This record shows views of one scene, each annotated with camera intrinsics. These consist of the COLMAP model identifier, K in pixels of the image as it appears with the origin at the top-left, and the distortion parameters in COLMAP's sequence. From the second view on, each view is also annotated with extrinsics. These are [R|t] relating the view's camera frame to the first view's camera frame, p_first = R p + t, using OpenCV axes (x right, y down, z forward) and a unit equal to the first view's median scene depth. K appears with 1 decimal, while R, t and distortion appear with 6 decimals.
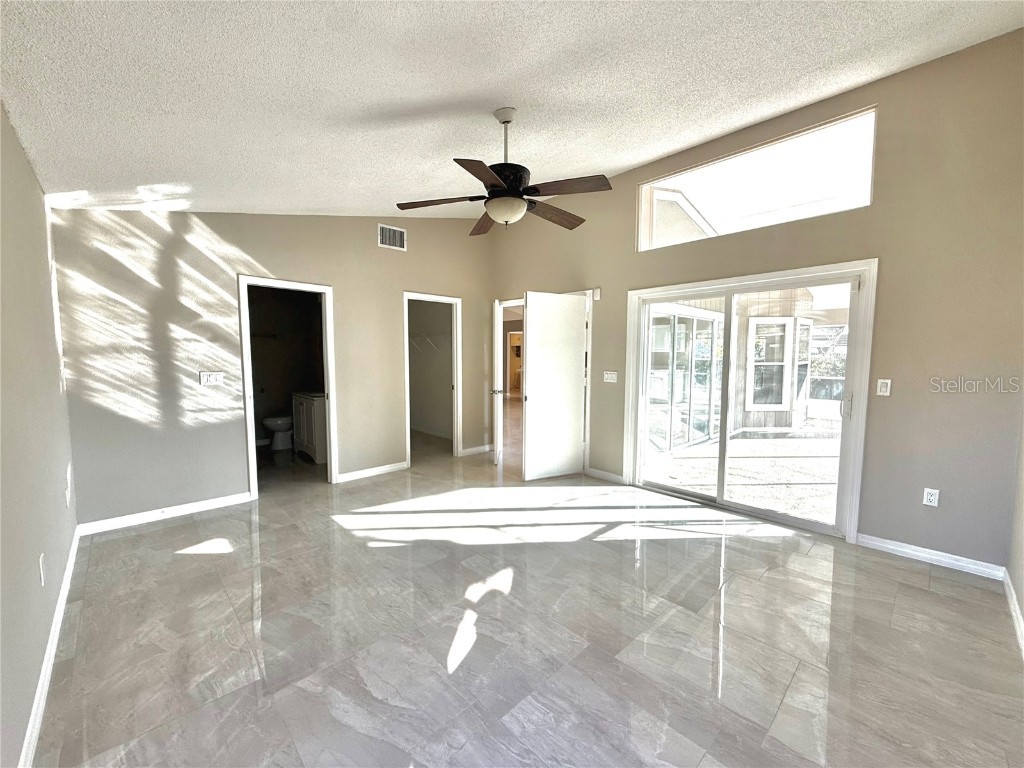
lens RADIAL K [[409.5, 0, 514.1], [0, 409.5, 385.2], [0, 0, 1]] dist [0.000699, 0.000184]
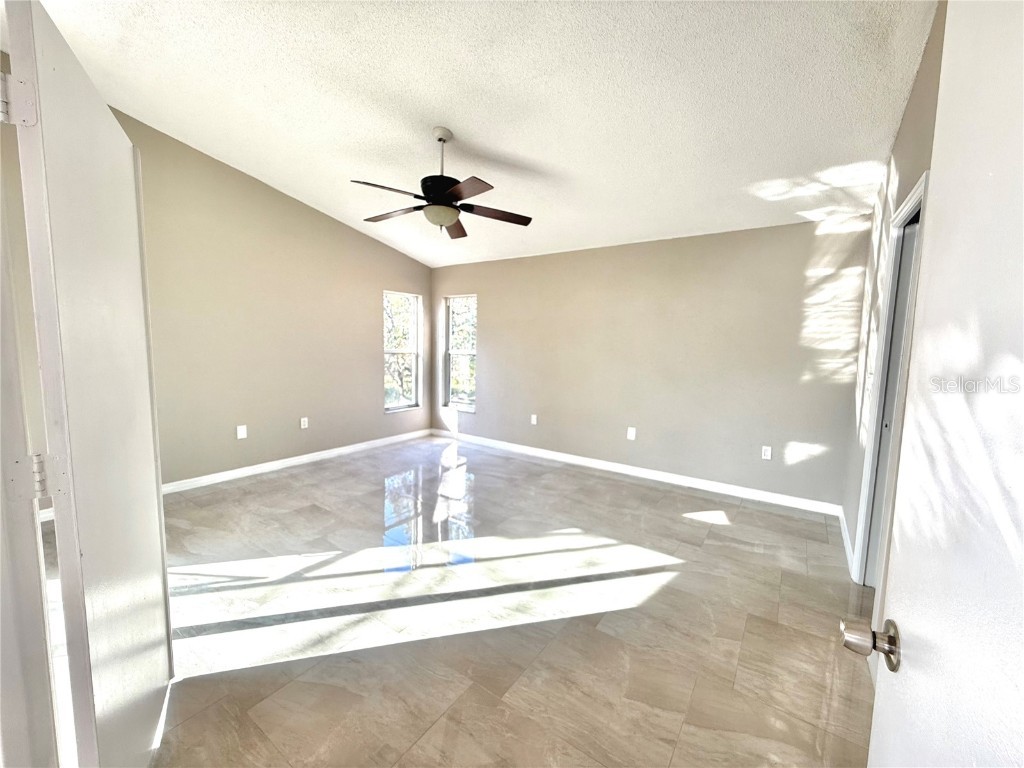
lens RADIAL K [[409.5, 0, 514.1], [0, 409.5, 385.2], [0, 0, 1]] dist [0.000699, 0.000184]
pose [[-0.978532, -0.001999, -0.206083, 0.014655], [-0.039099, 0.983594, 0.176110, -0.131346], [0.202350, 0.180387, -0.962557, 1.785892]]
